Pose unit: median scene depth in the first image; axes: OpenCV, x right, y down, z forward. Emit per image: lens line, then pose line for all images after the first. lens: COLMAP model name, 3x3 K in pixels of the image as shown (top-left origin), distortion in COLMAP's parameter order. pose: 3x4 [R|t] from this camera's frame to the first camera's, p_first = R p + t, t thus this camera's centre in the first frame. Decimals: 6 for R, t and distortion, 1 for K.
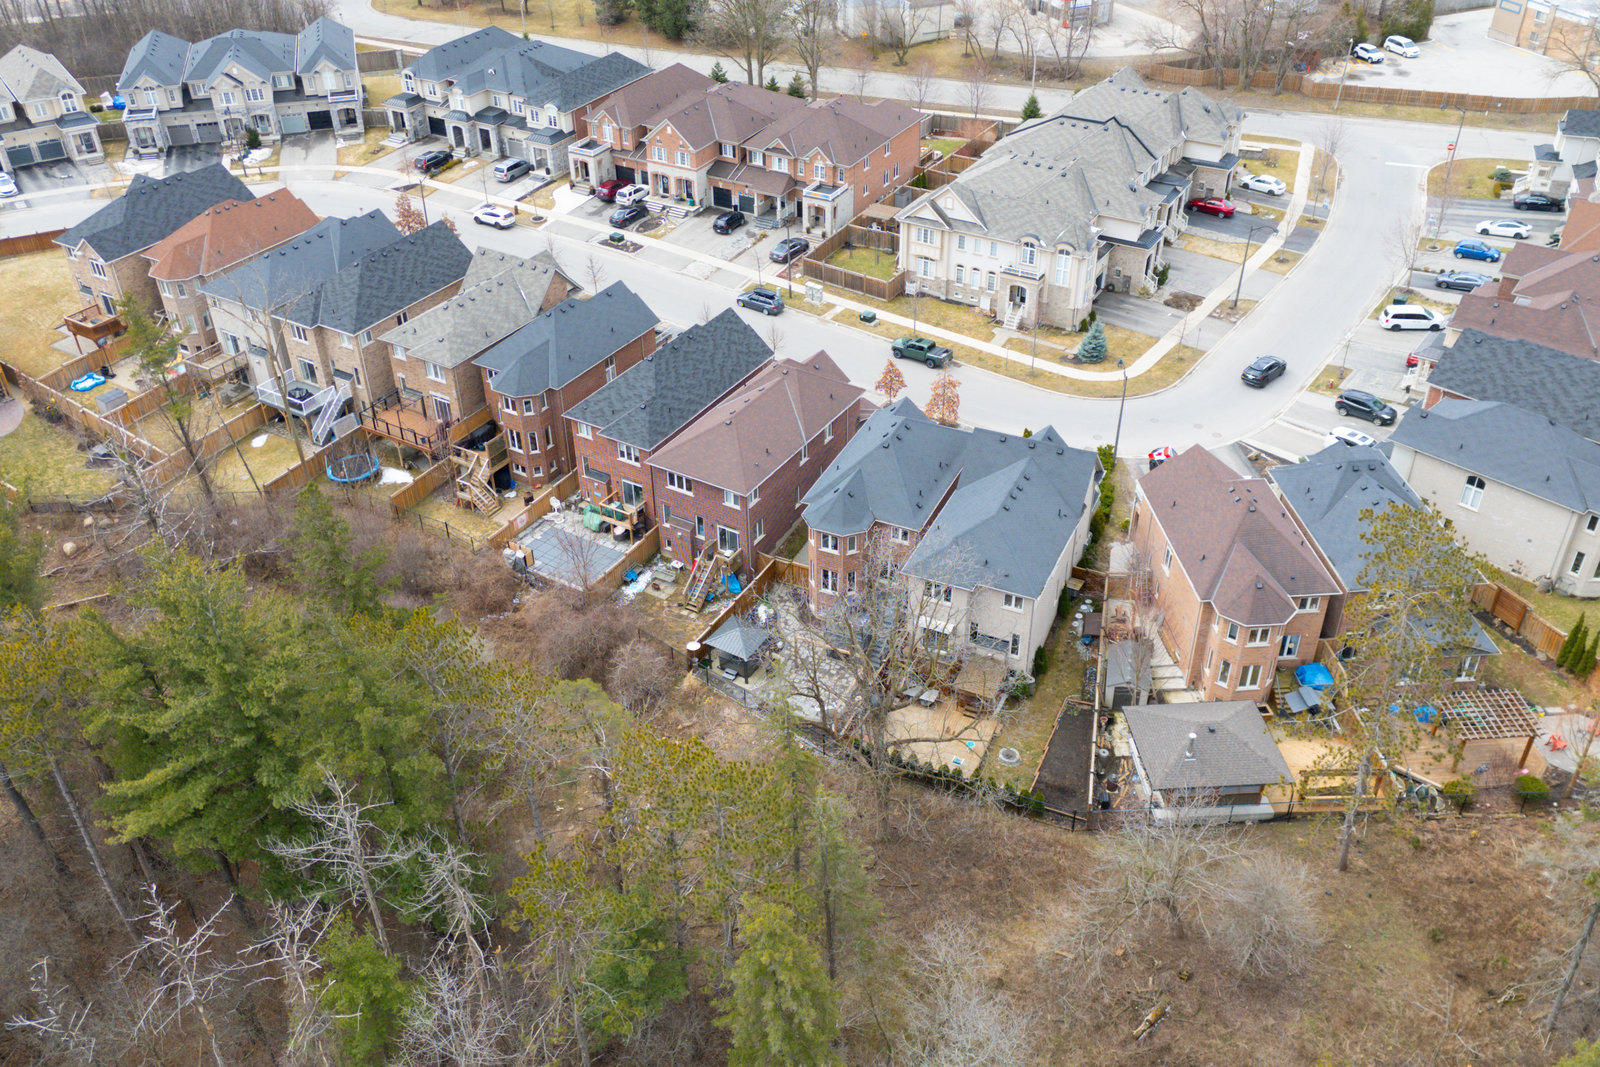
lens RADIAL K [[1377.7, 0, 800.0], [0, 1377.7, 533.5], [0, 0, 1]] dist [0.097063, -0.156245]
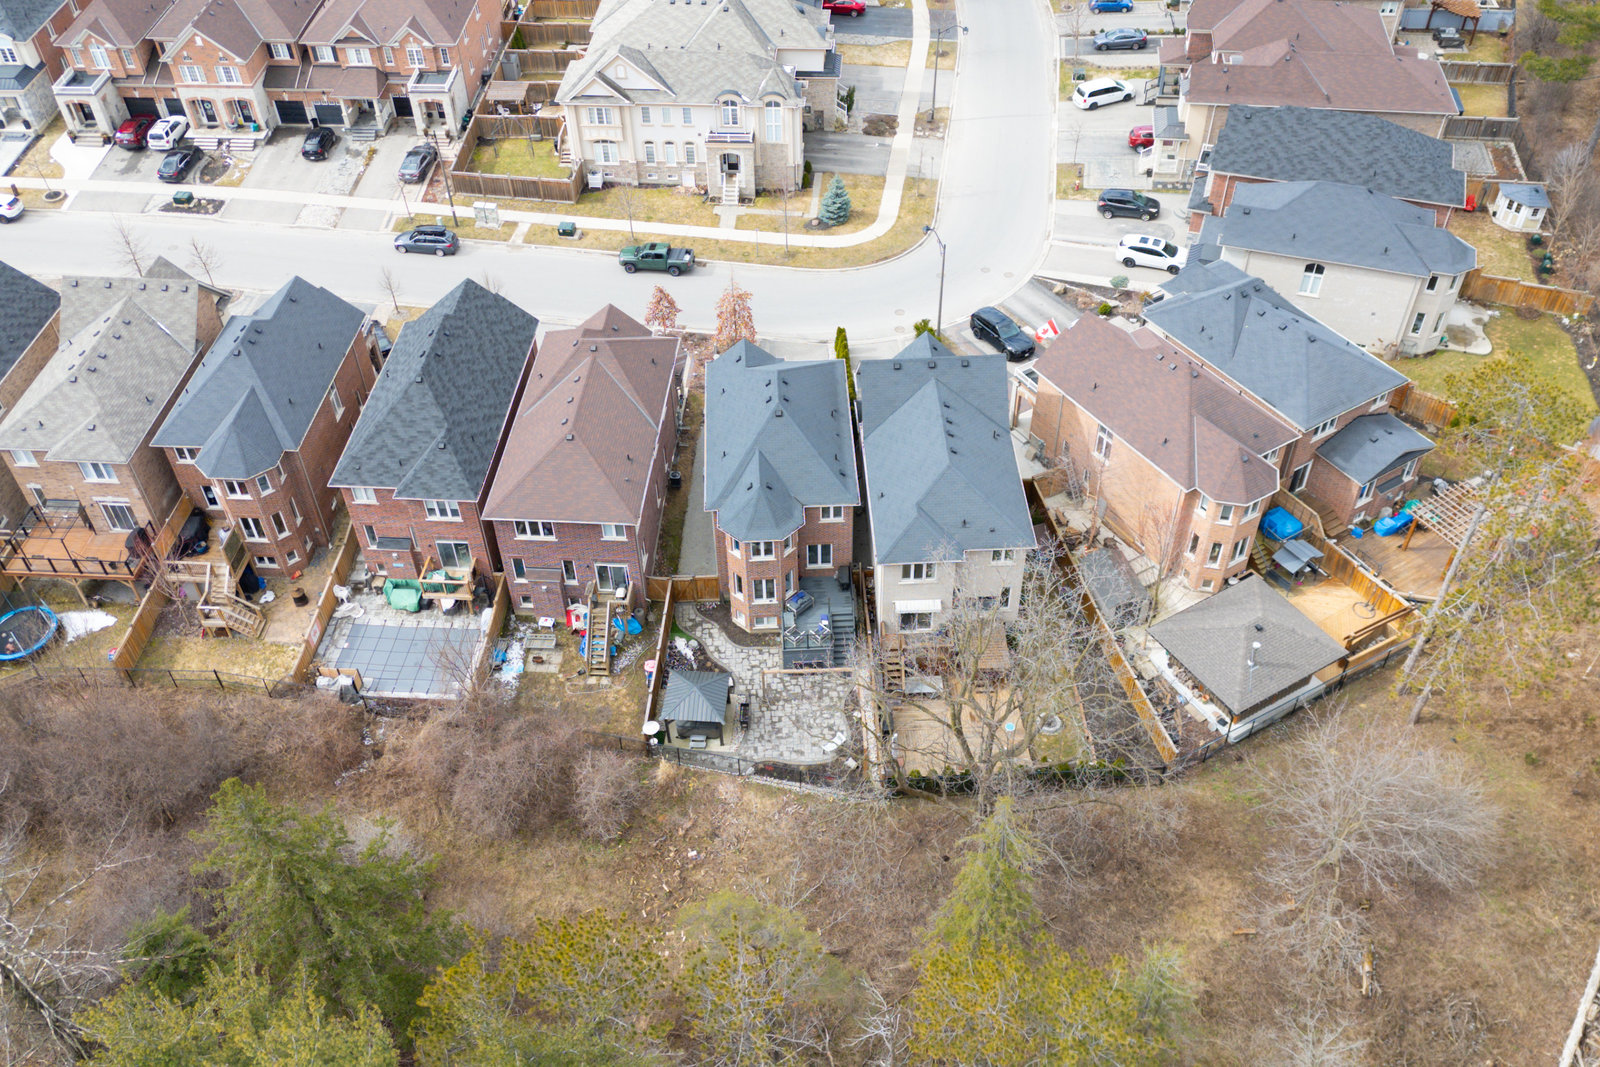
lens RADIAL K [[1381.3, 0, 800.0], [0, 1381.3, 533.5], [0, 0, 1]] dist [0.054783, -0.031771]
pose [[0.889111, -0.321172, 0.326083, -0.160028], [0.268133, 0.942900, 0.197599, -0.113931], [-0.370926, -0.088254, 0.924459, 0.163806]]
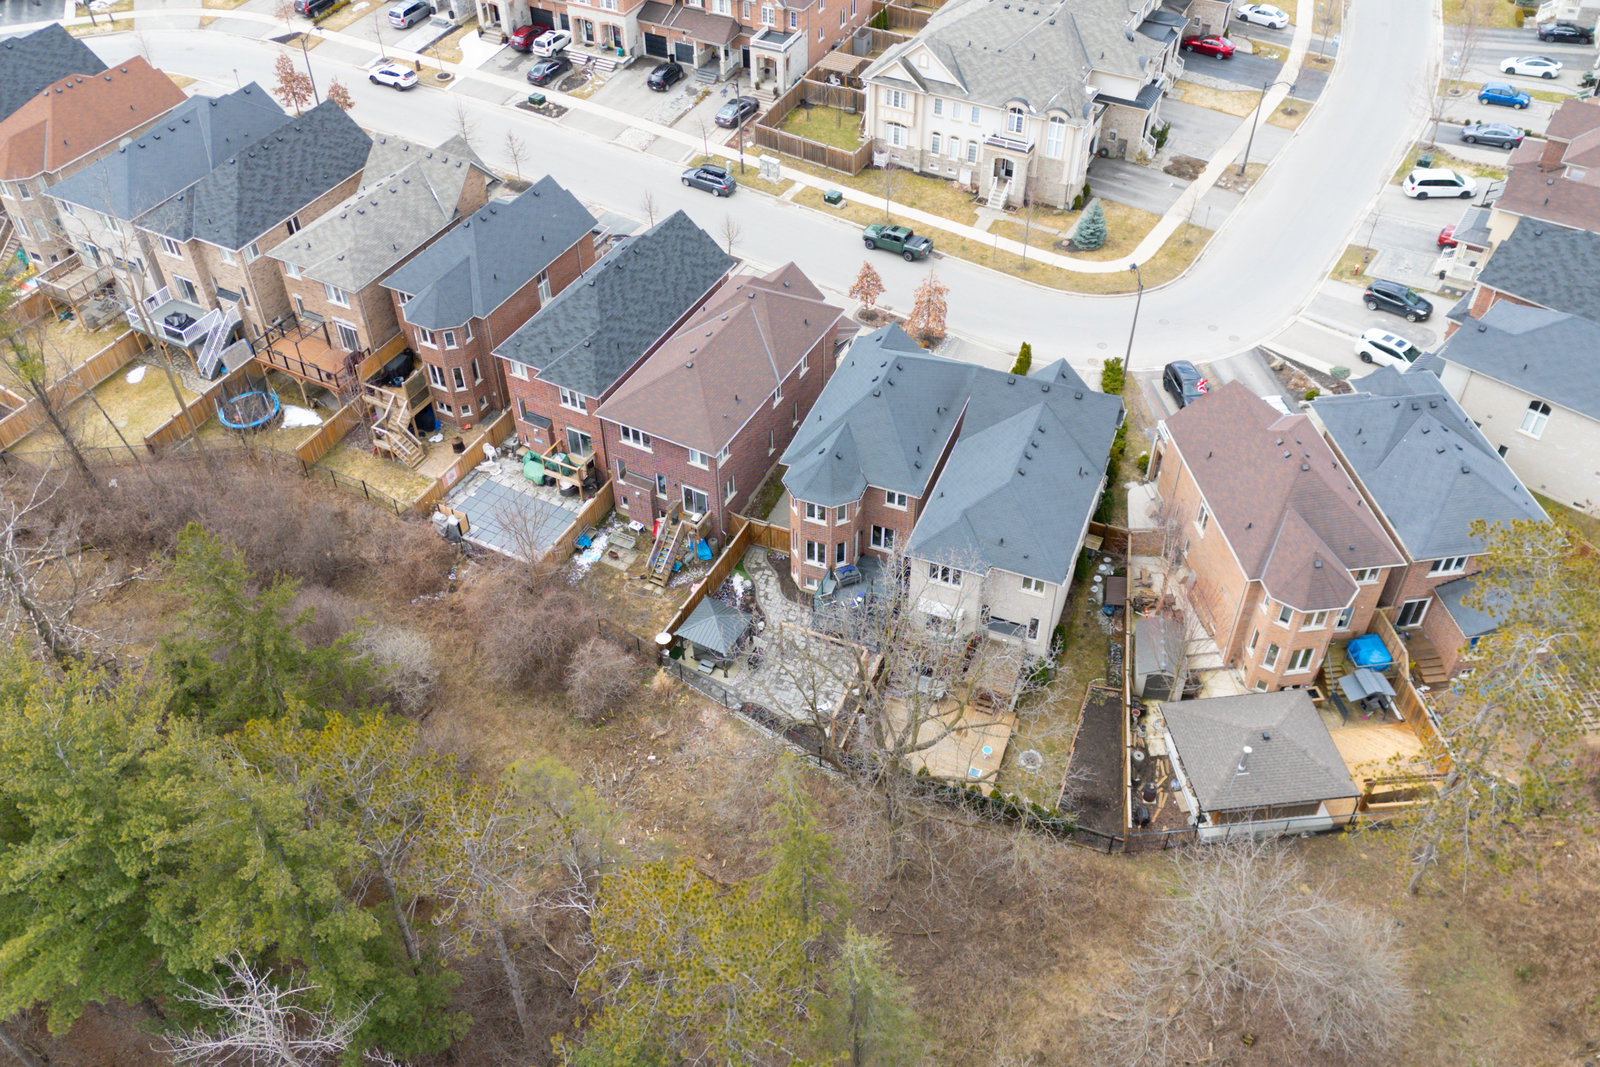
lens RADIAL K [[1381.3, 0, 800.0], [0, 1381.3, 533.5], [0, 0, 1]] dist [0.054783, -0.031771]
pose [[0.998261, -0.036749, 0.046086, -0.020525], [0.029653, 0.988814, 0.146174, -0.076365], [-0.050942, -0.144553, 0.988185, 0.103667]]
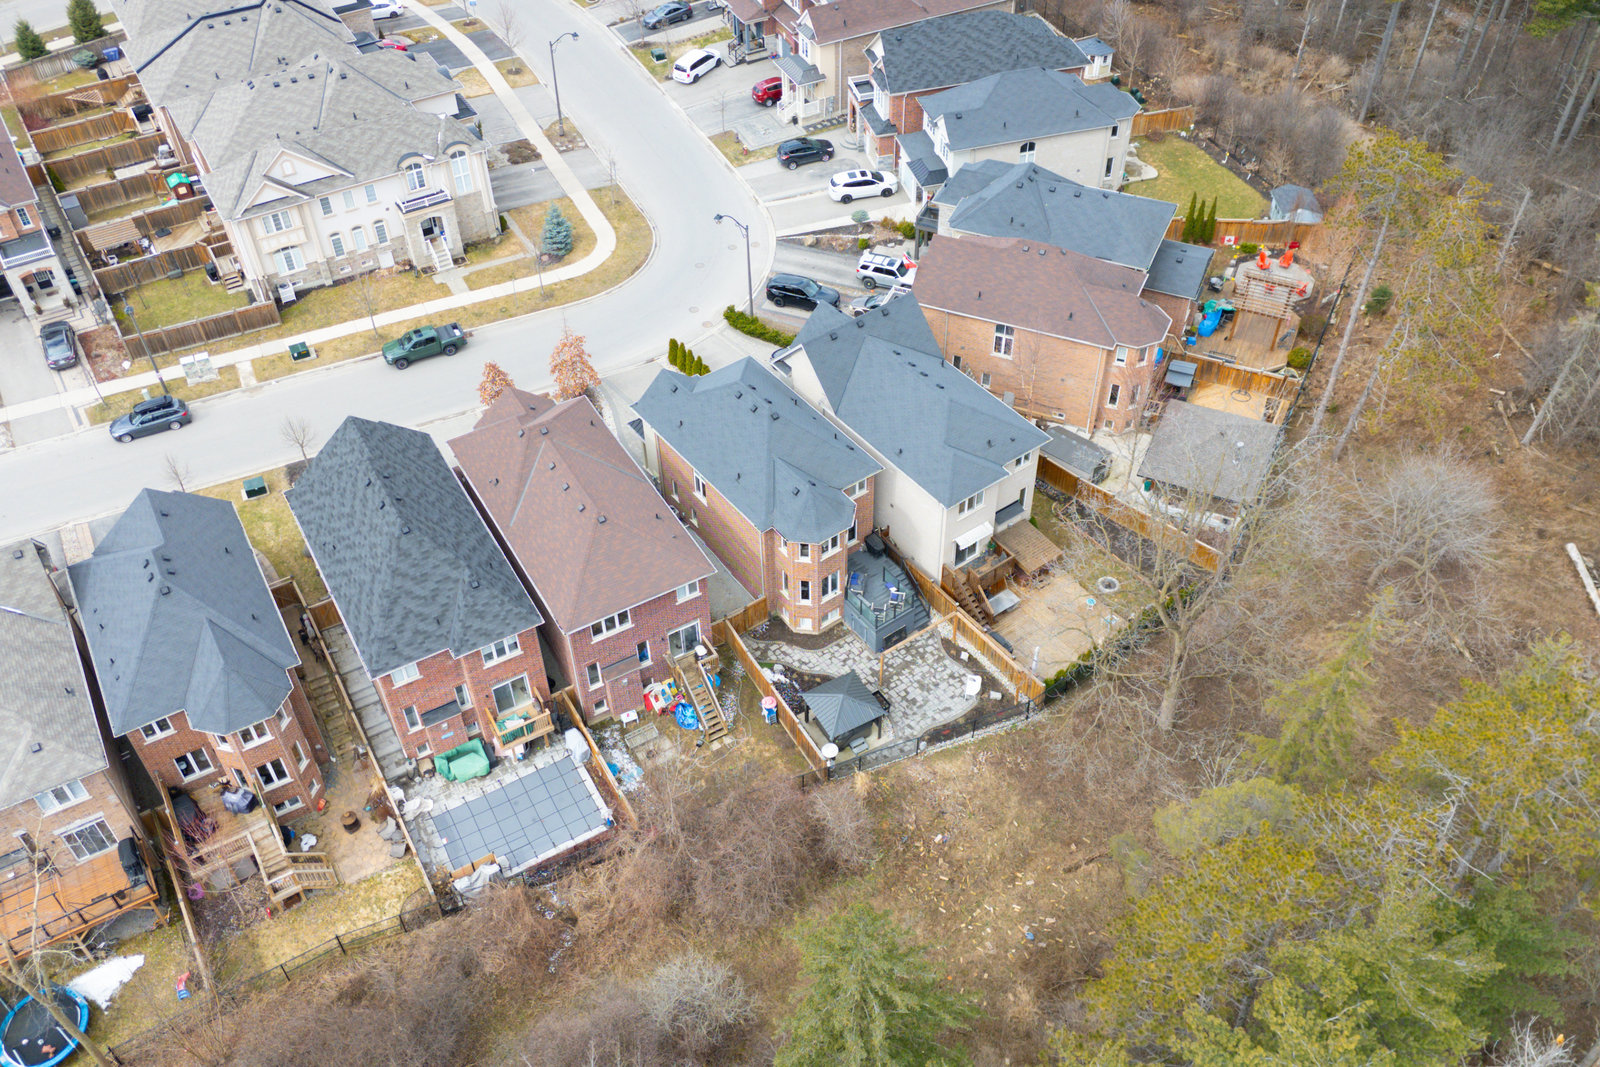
lens RADIAL K [[1381.3, 0, 800.0], [0, 1381.3, 533.5], [0, 0, 1]] dist [0.054783, -0.031771]
pose [[0.477697, -0.613366, 0.628958, -0.358151], [0.512699, 0.776003, 0.367368, -0.222025], [-0.713404, 0.146976, 0.685166, 0.319120]]
